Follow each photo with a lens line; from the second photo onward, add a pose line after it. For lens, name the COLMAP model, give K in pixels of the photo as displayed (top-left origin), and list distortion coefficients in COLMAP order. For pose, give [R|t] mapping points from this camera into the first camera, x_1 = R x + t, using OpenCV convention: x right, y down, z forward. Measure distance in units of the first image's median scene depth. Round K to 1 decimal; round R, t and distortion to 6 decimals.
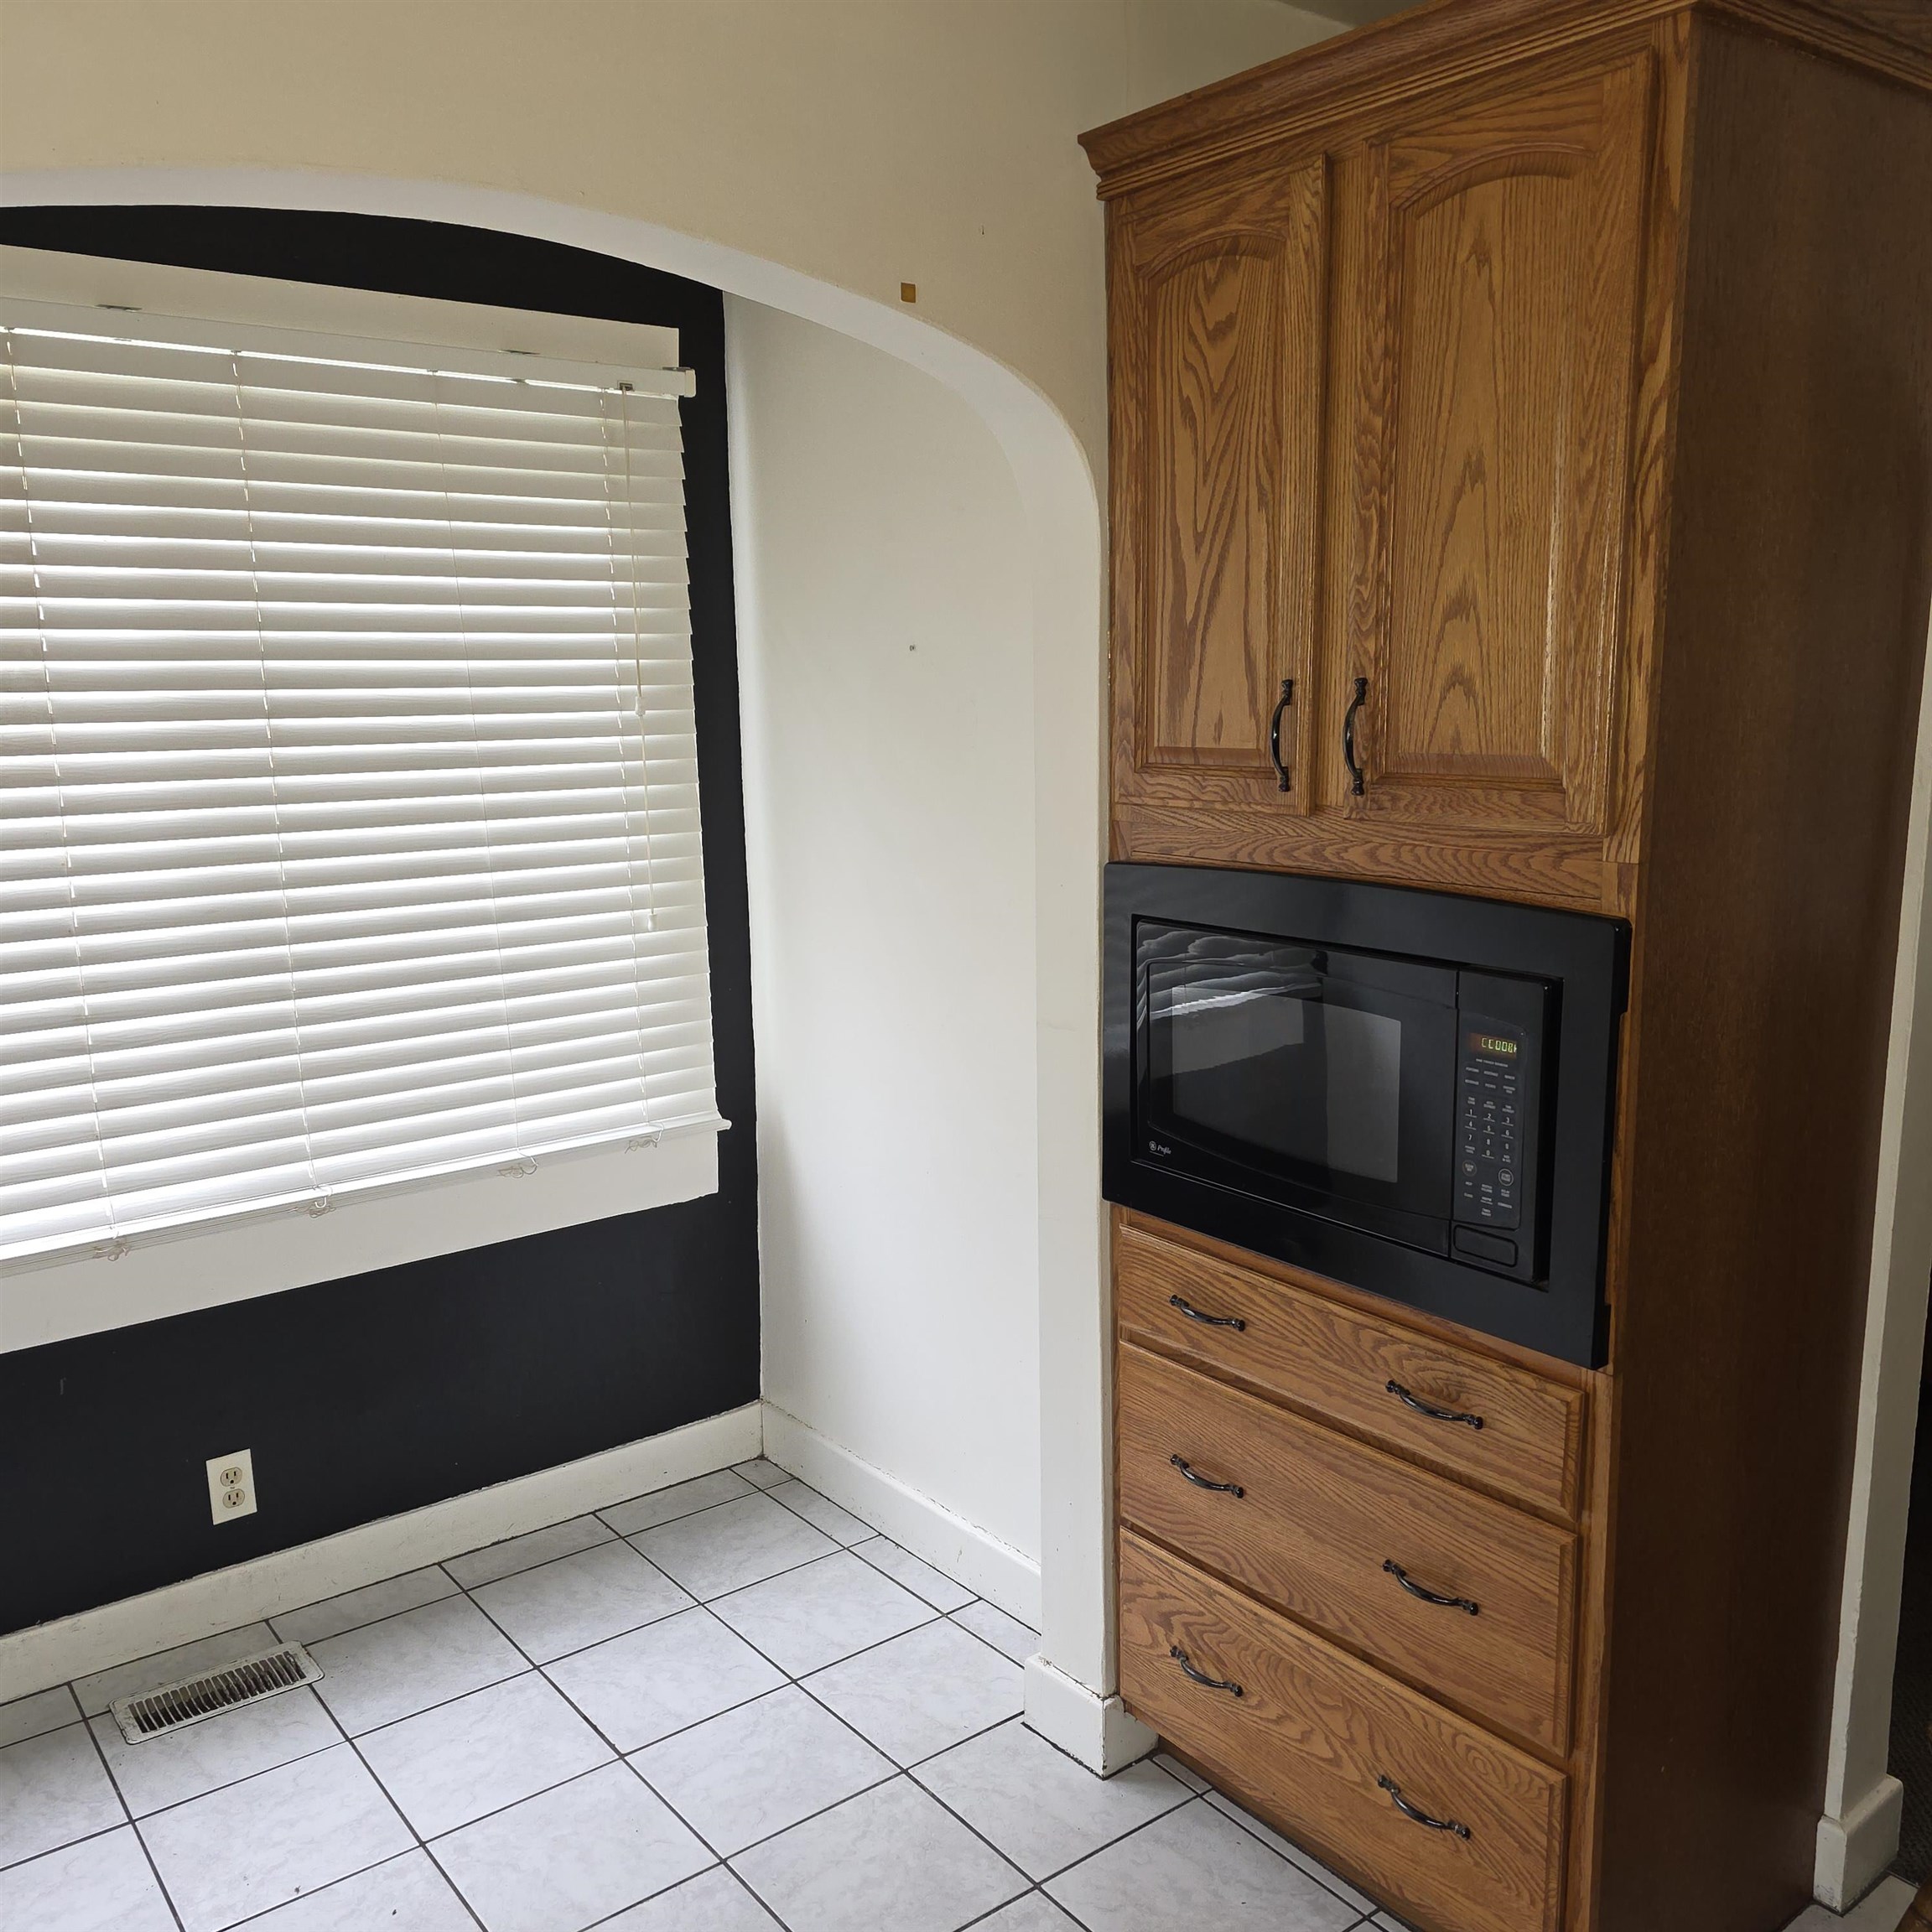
lens RADIAL K [[1715.3, 0, 965.0], [0, 1715.3, 983.8], [0, 0, 1]] dist [0.075678, -0.093149]
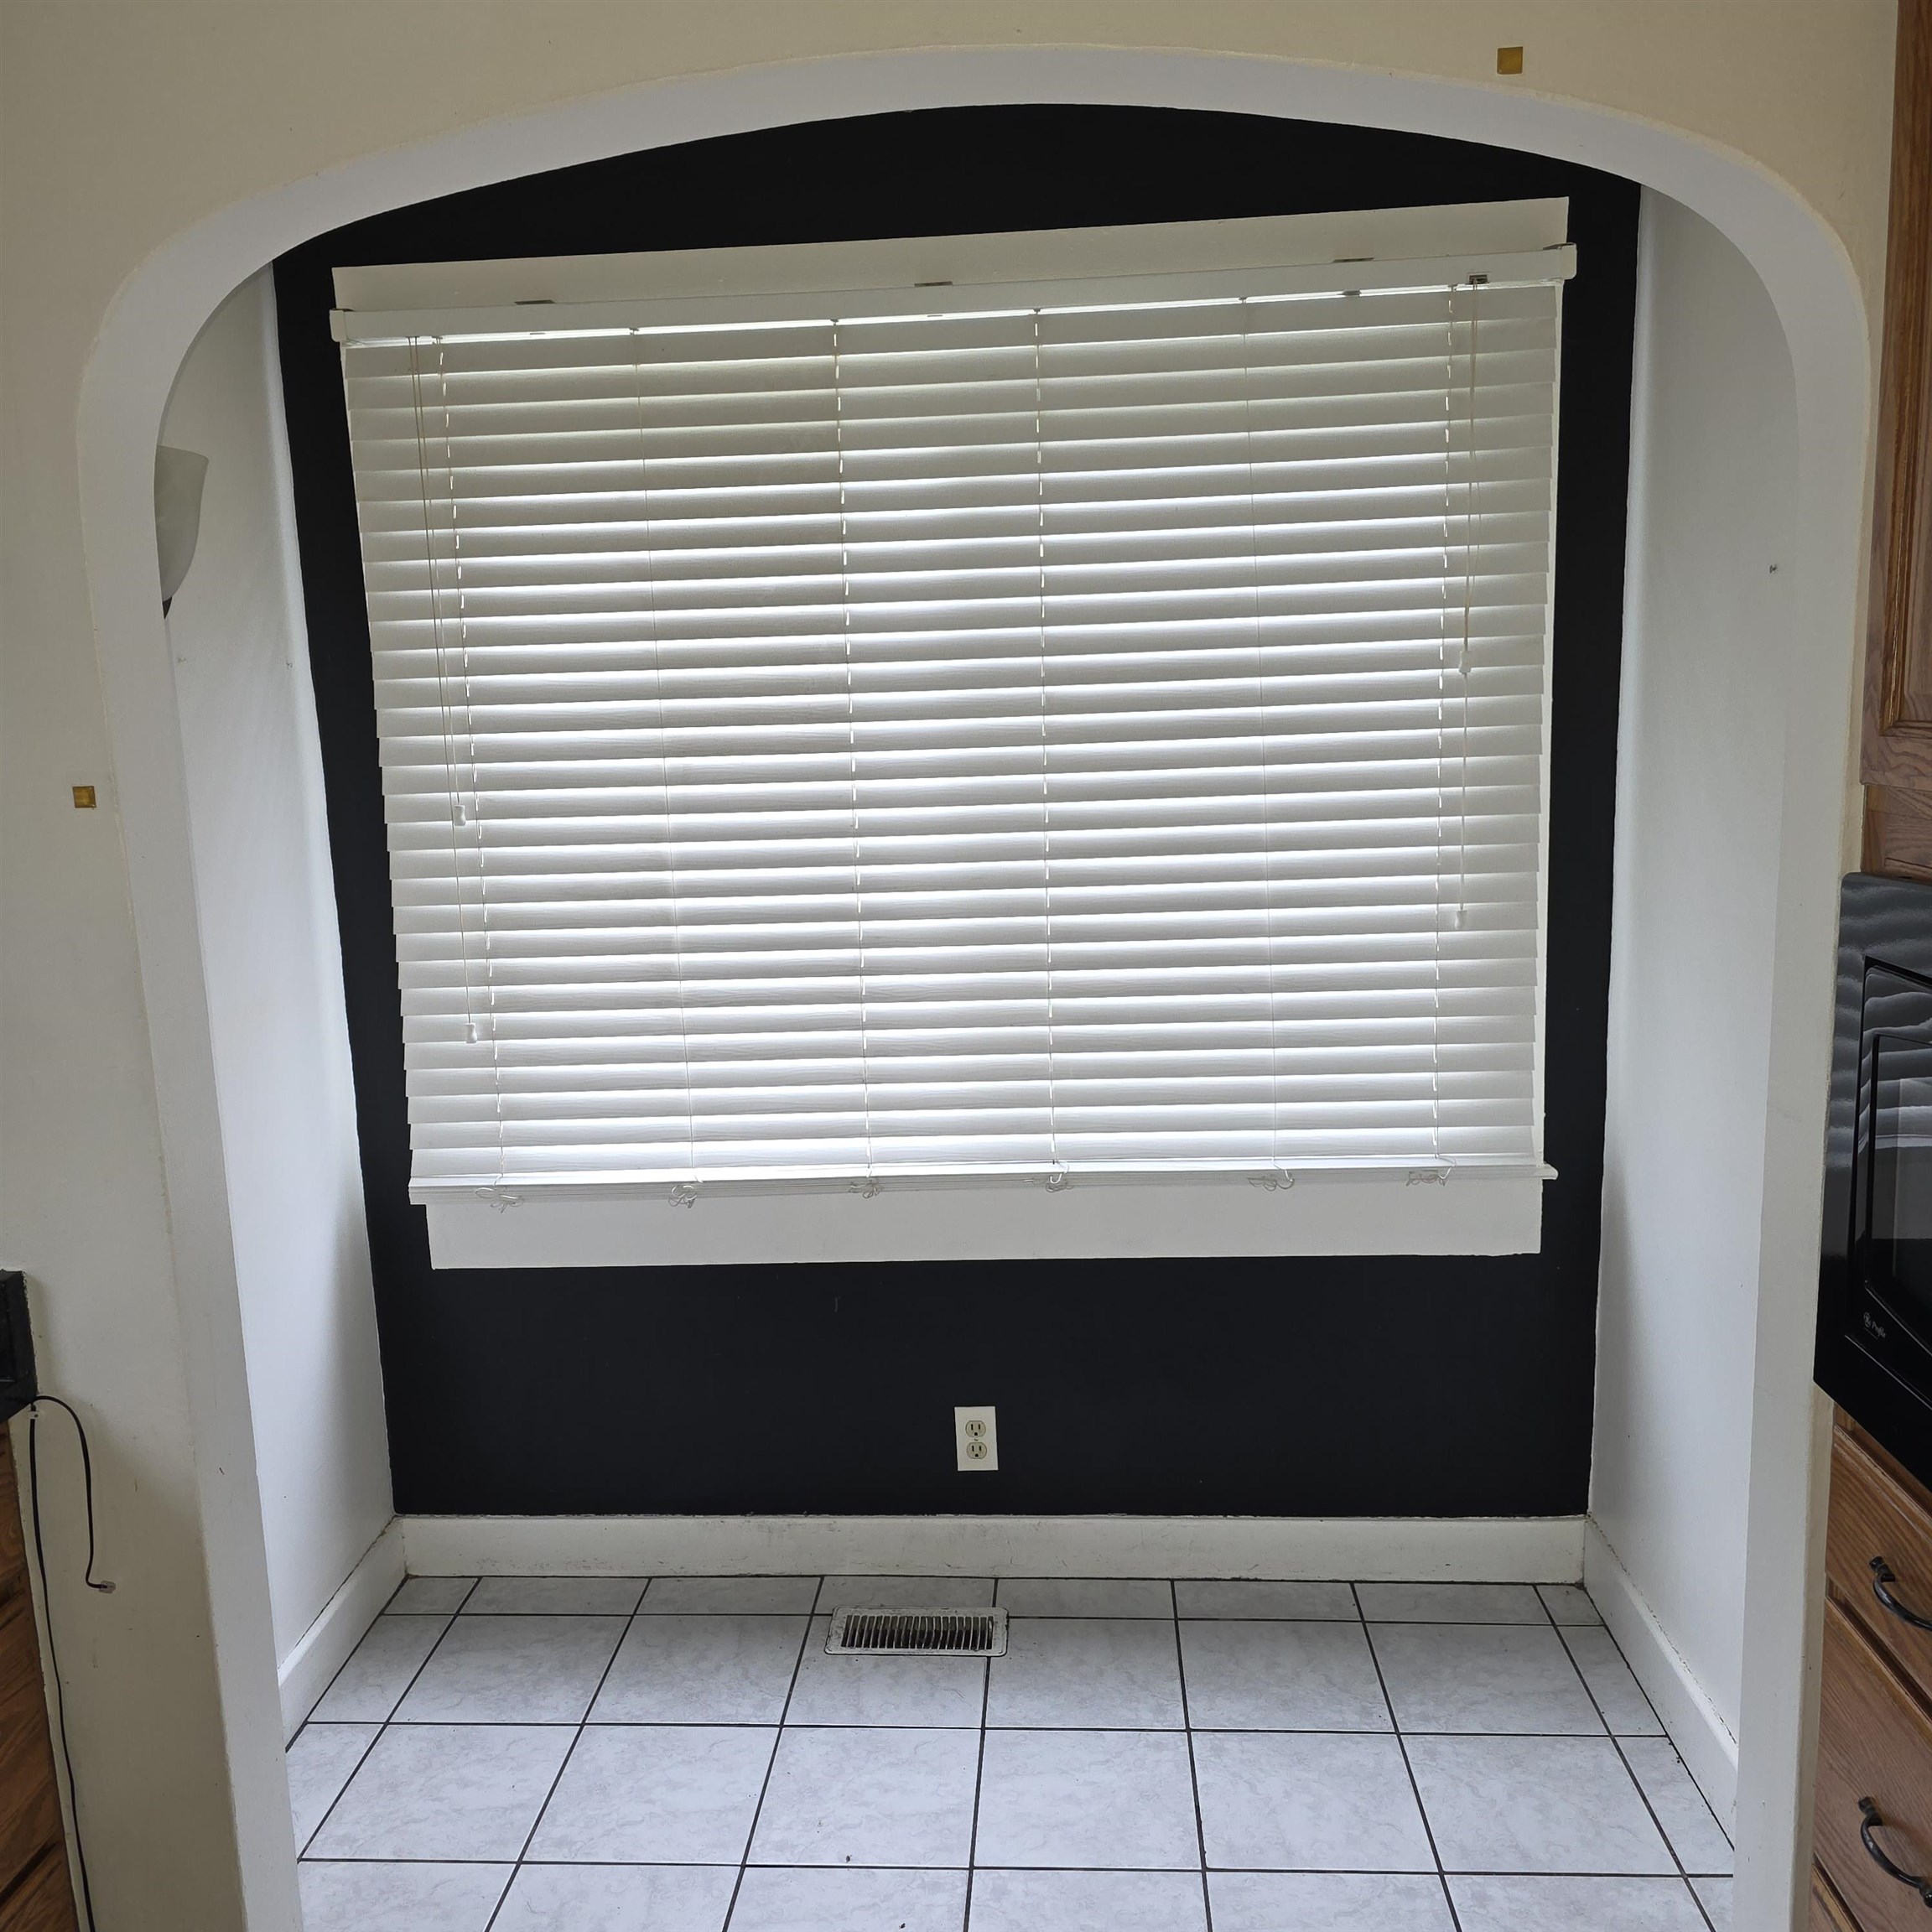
lens RADIAL K [[1715.3, 0, 965.0], [0, 1715.3, 983.8], [0, 0, 1]] dist [0.075678, -0.093149]
pose [[0.747299, 0.098751, -0.657109, 0.210265], [-0.091992, 0.994748, 0.044873, -0.021710], [0.658090, 0.026915, 0.752458, 0.220828]]
